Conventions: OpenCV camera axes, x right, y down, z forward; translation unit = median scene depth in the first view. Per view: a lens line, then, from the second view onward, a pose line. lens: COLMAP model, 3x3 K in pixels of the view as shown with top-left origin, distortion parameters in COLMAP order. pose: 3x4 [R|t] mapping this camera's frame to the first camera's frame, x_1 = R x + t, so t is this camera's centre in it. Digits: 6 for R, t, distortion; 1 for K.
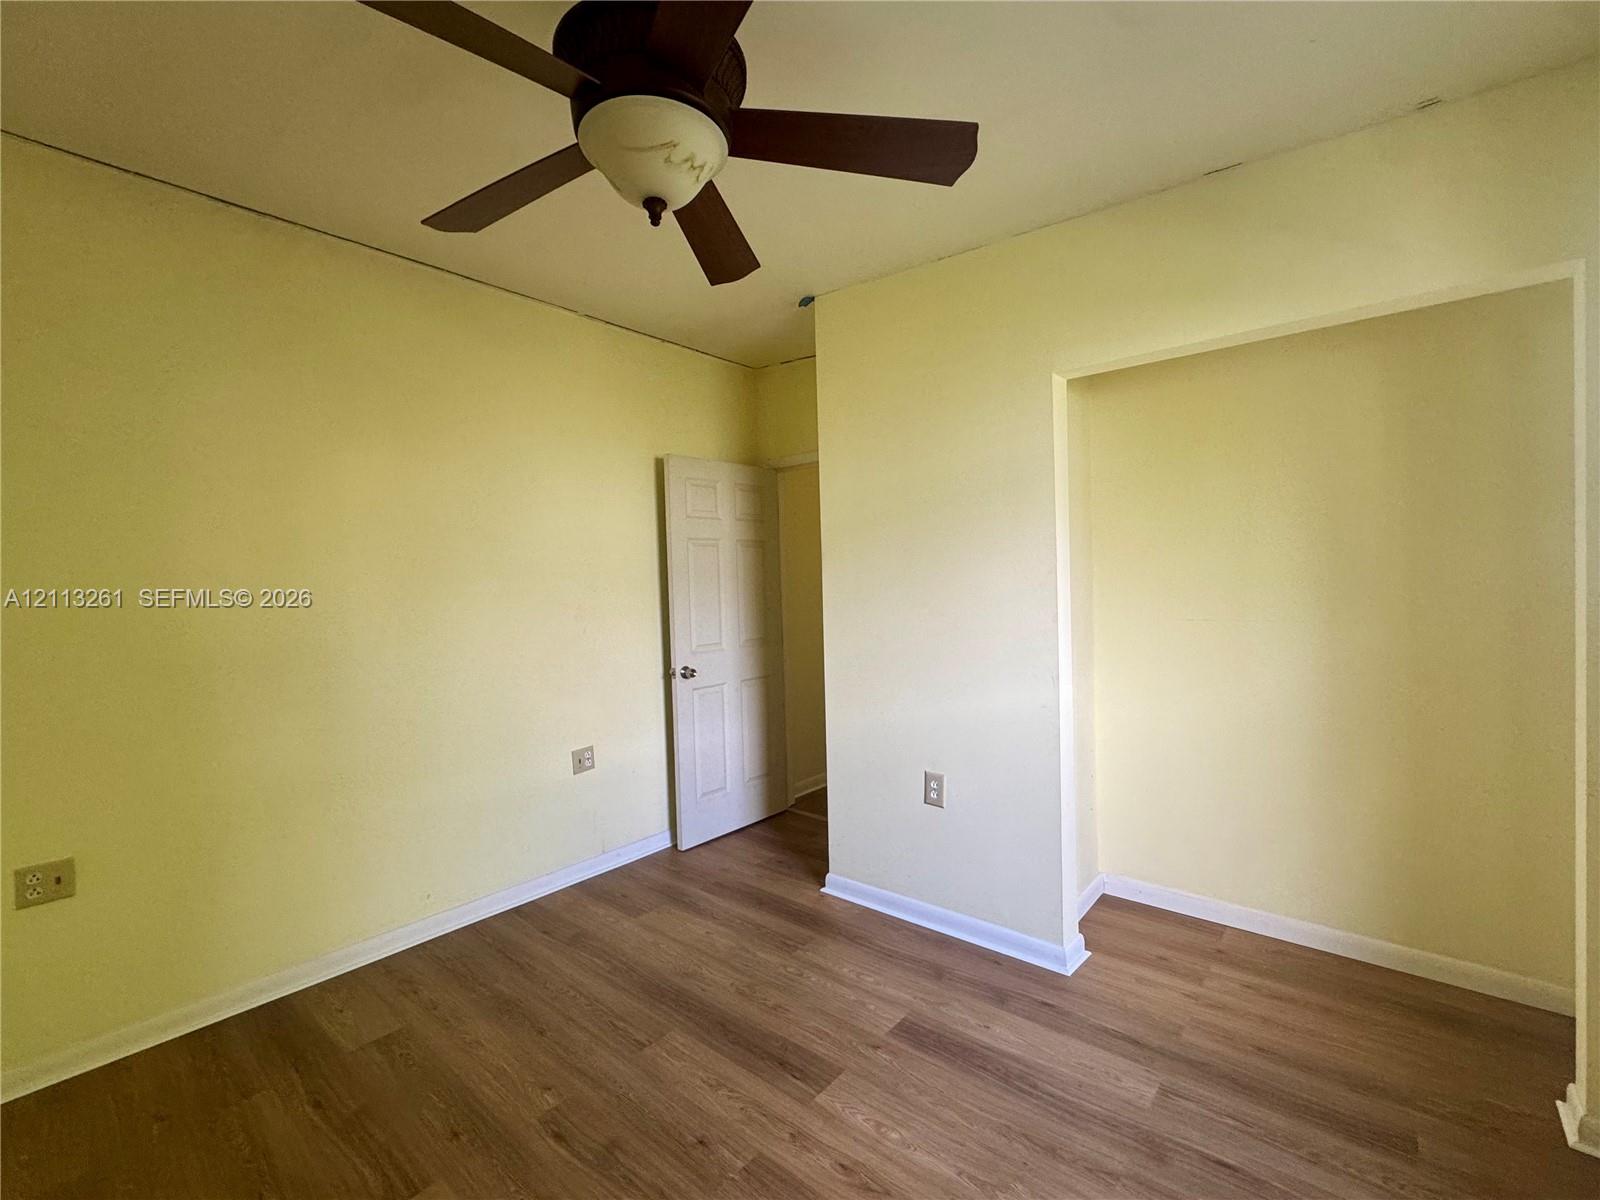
lens RADIAL K [[701.7, 0, 800.0], [0, 701.7, 600.0], [0, 0, 1]] dist [-0.000723, 0.000842]
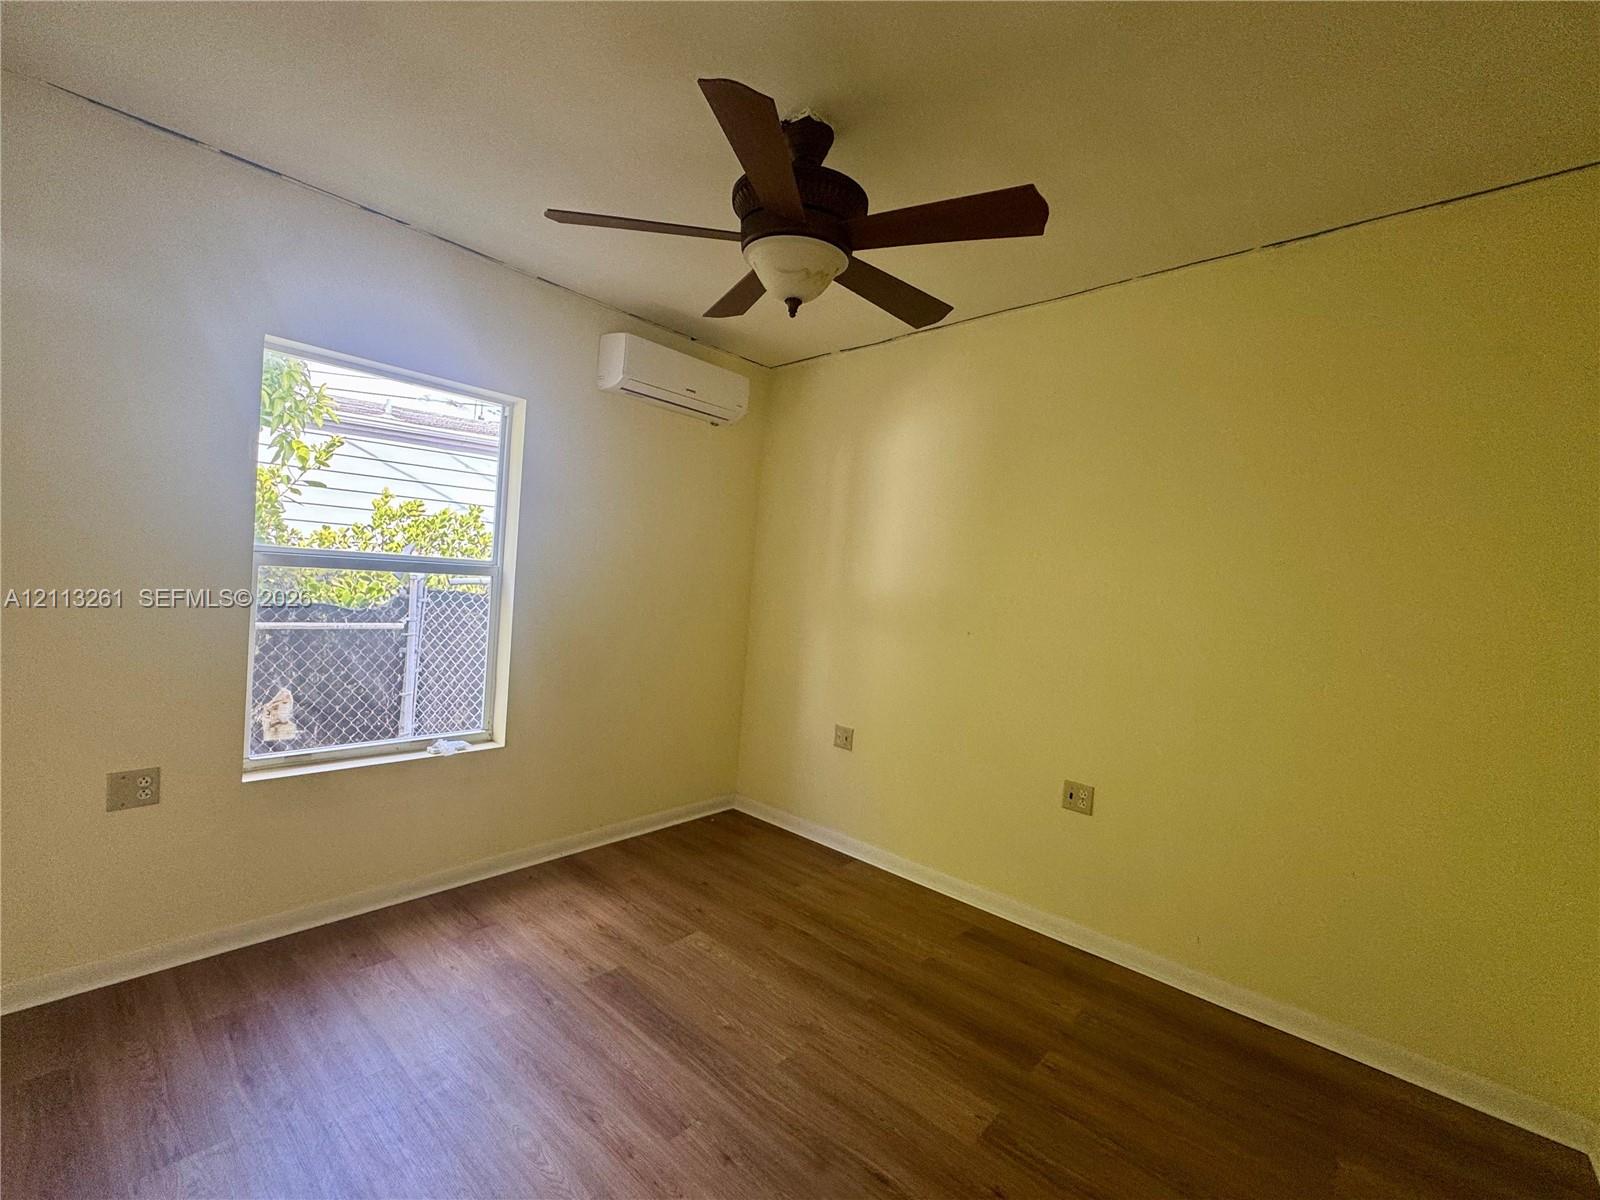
lens RADIAL K [[701.7, 0, 800.0], [0, 701.7, 600.0], [0, 0, 1]] dist [-0.000723, 0.000842]
pose [[-0.998888, -0.046928, 0.004578, -0.173707], [-0.046597, 0.997326, 0.056292, -0.032474], [-0.007208, 0.056016, -0.998404, 1.595668]]
